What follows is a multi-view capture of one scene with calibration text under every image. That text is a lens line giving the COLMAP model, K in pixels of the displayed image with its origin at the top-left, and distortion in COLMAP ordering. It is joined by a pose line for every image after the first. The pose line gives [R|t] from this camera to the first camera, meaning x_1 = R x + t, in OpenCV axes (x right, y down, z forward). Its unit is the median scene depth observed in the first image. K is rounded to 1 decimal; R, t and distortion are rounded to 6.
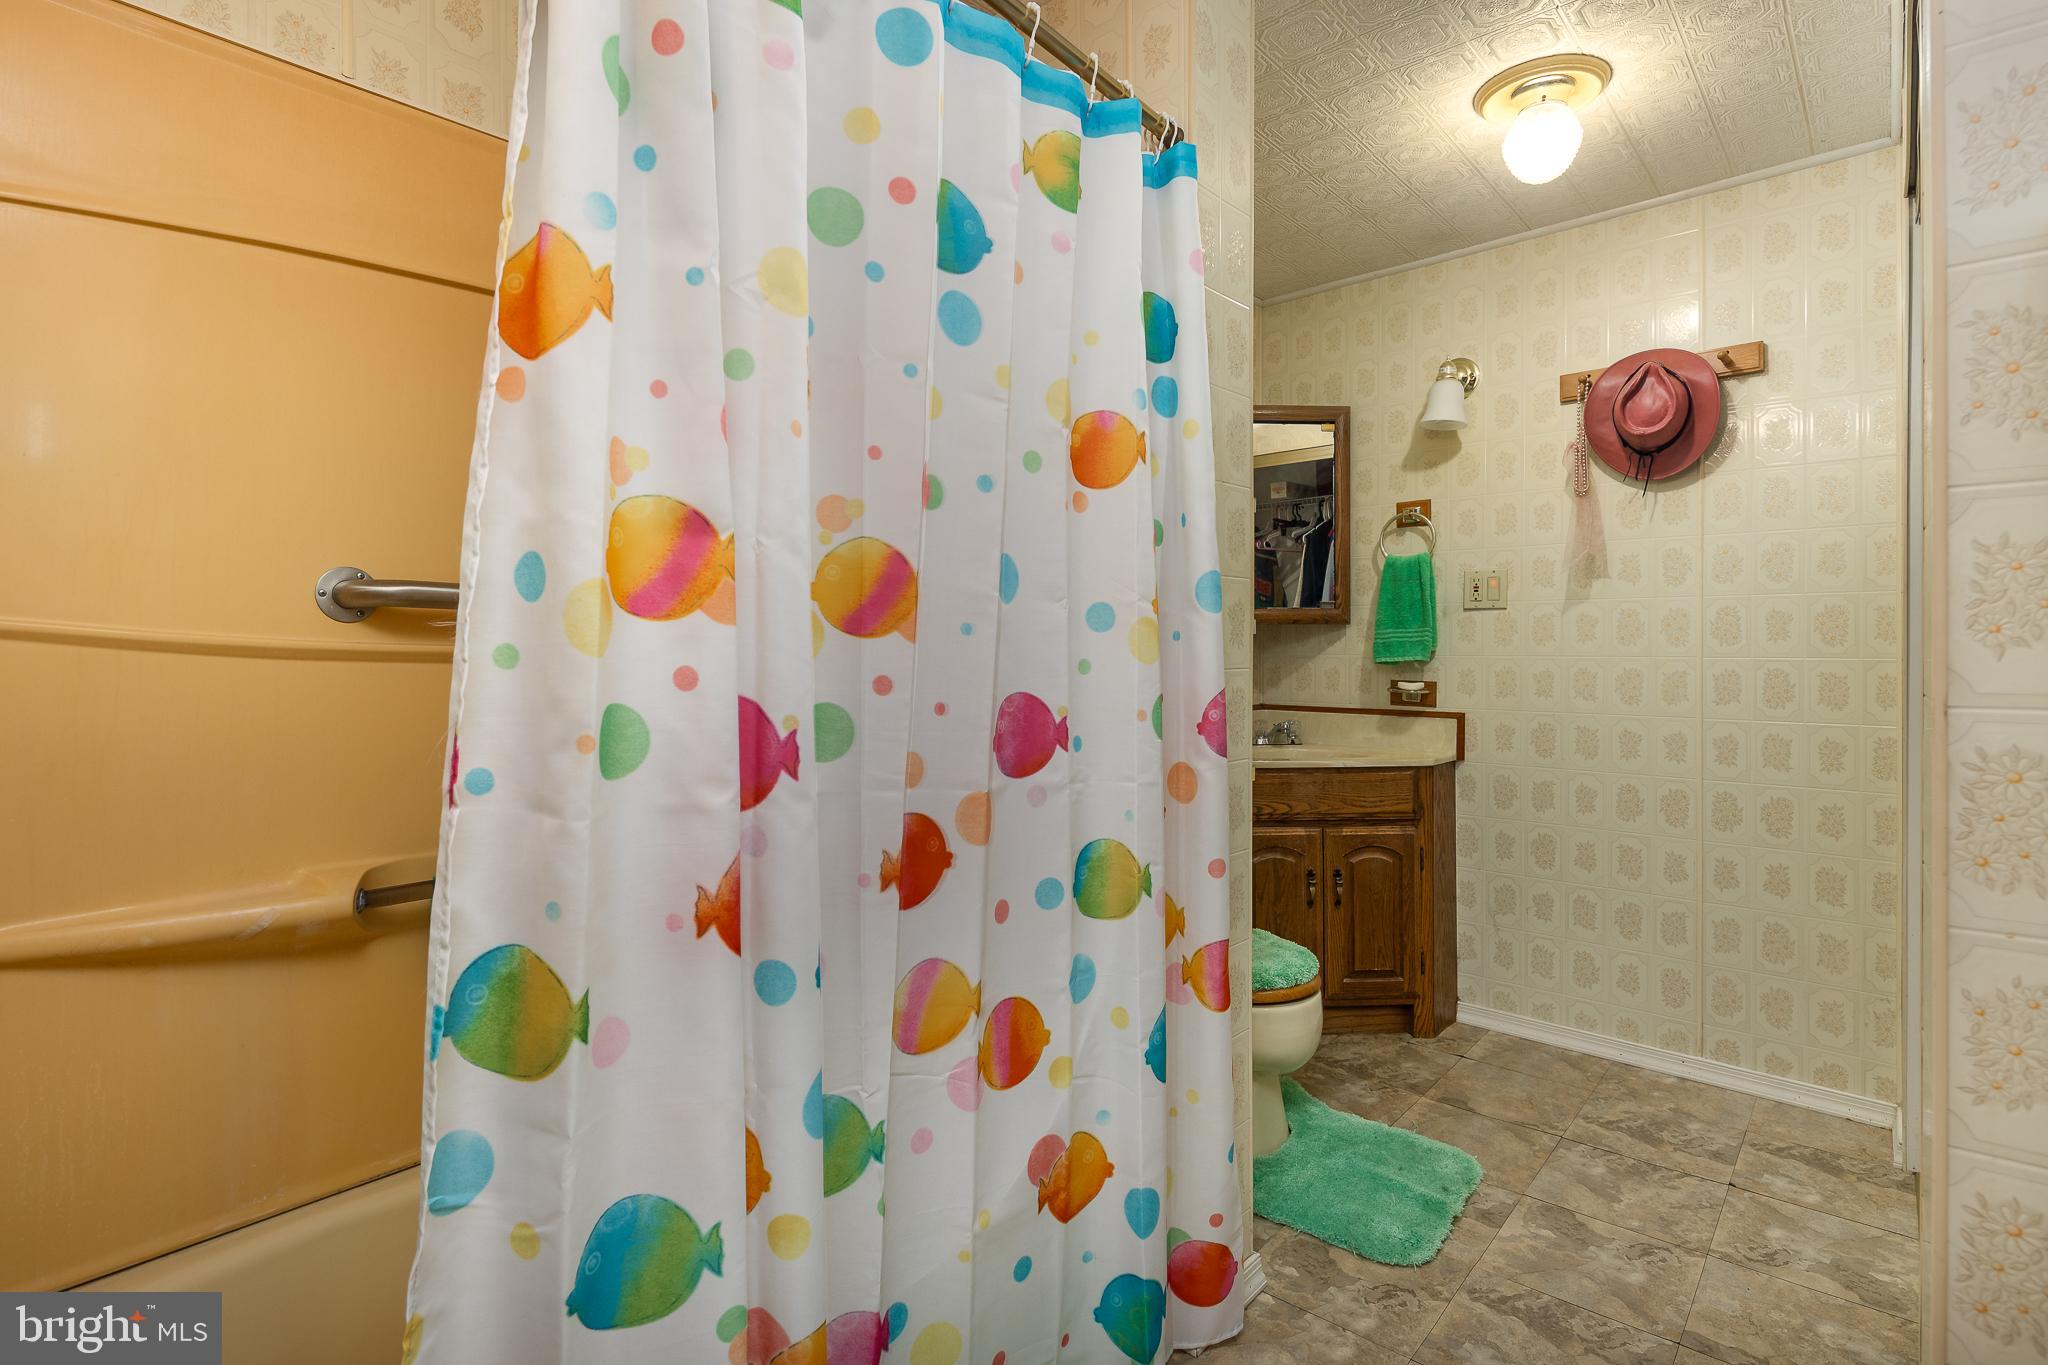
lens RADIAL K [[987.0, 0, 1027.8], [0, 987.0, 642.2], [0, 0, 1]] dist [0.003269, -0.002264]
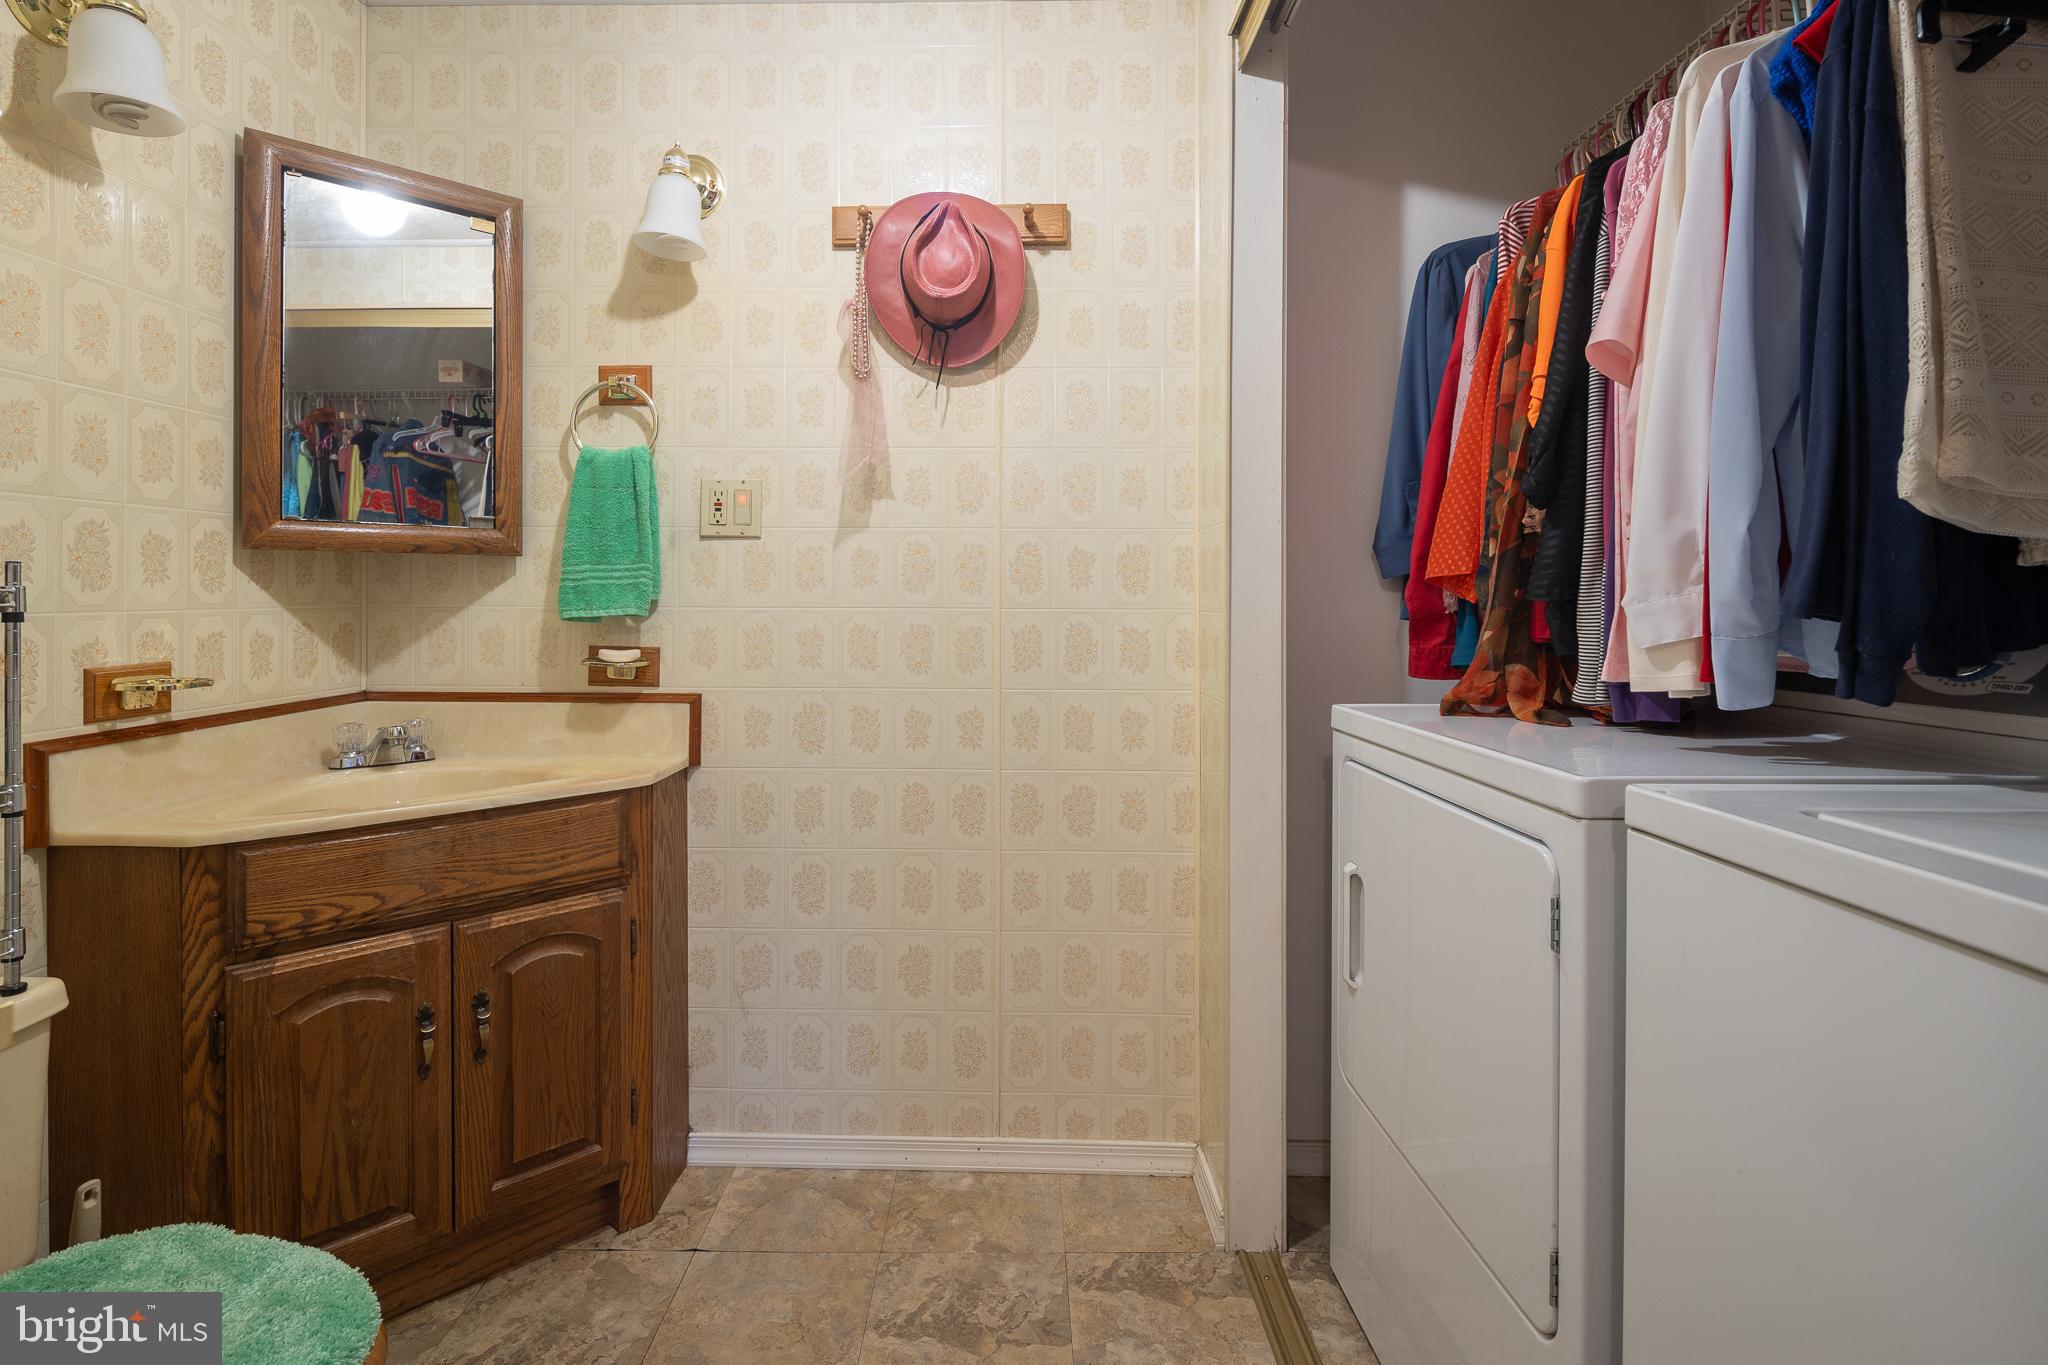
lens RADIAL K [[987.0, 0, 1010.9], [0, 987.0, 604.3], [0, 0, 1]] dist [0.003269, -0.002264]
pose [[0.752373, -0.003701, 0.658726, 0.172812], [-0.006689, 0.999890, 0.013258, 0.001626], [-0.658703, -0.014382, 0.752266, 0.388180]]
